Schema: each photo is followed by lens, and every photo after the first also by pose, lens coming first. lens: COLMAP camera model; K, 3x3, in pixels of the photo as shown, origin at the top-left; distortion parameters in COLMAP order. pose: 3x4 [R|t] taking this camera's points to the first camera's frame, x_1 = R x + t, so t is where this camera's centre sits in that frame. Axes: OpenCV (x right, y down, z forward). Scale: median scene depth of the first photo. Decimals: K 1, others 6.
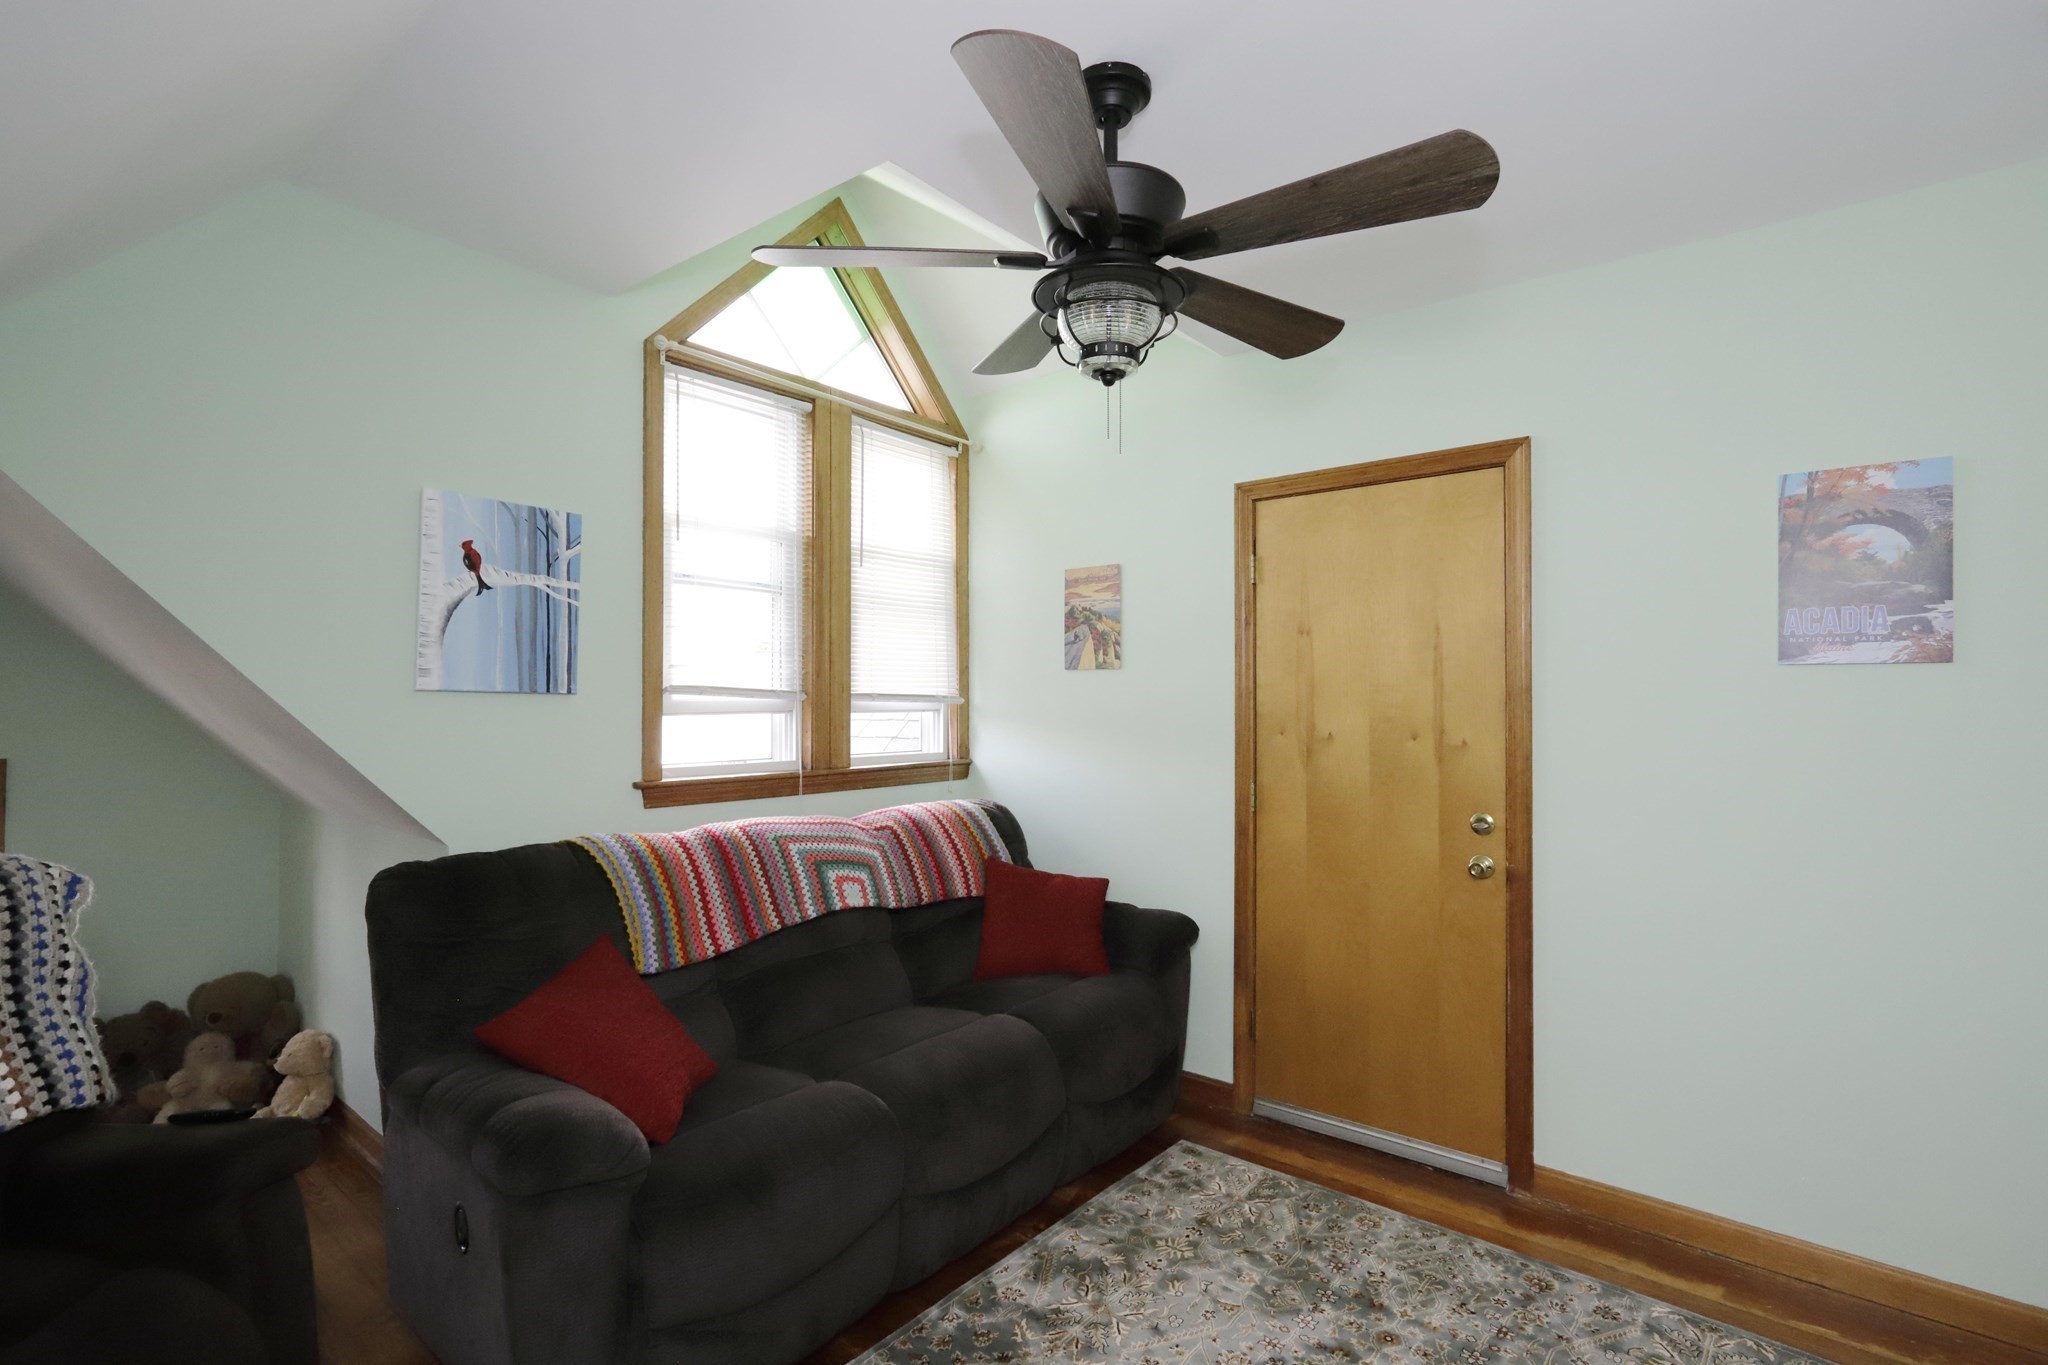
lens RADIAL K [[979.9, 0, 1017.9], [0, 979.9, 700.2], [0, 0, 1]] dist [0.014377, 0.000242]
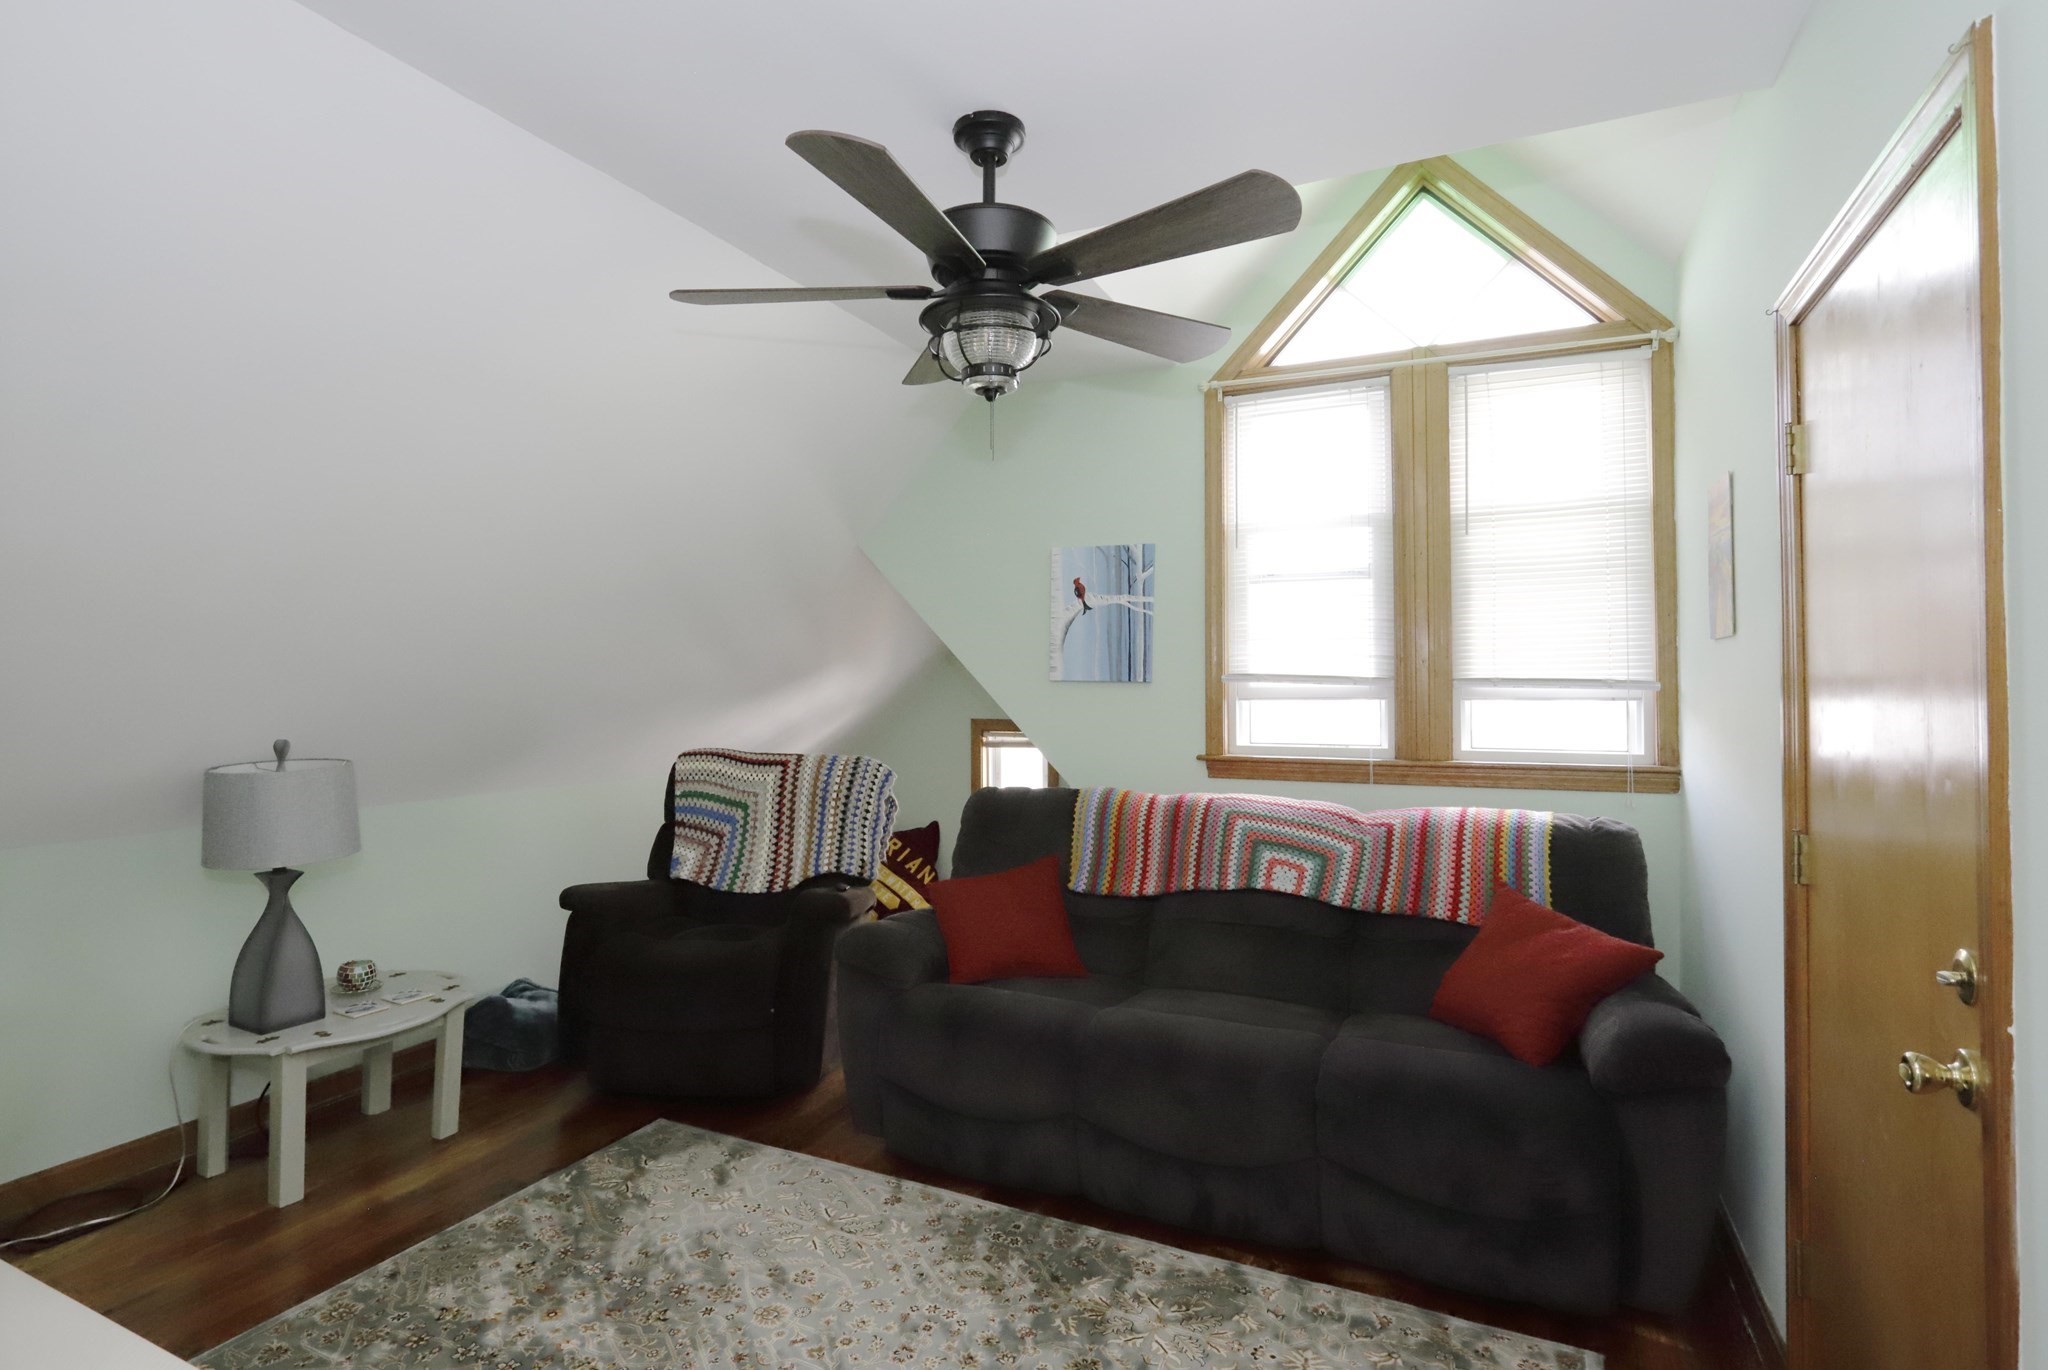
lens RADIAL K [[999.0, 0, 1024.0], [0, 999.0, 685.0], [0, 0, 1]] dist [0.000193, 0.000065]
pose [[0.253951, -0.010835, -0.967156, 0.772904], [-0.000713, 0.999935, -0.011389, 0.012158], [0.967217, 0.003582, 0.253926, 0.497079]]
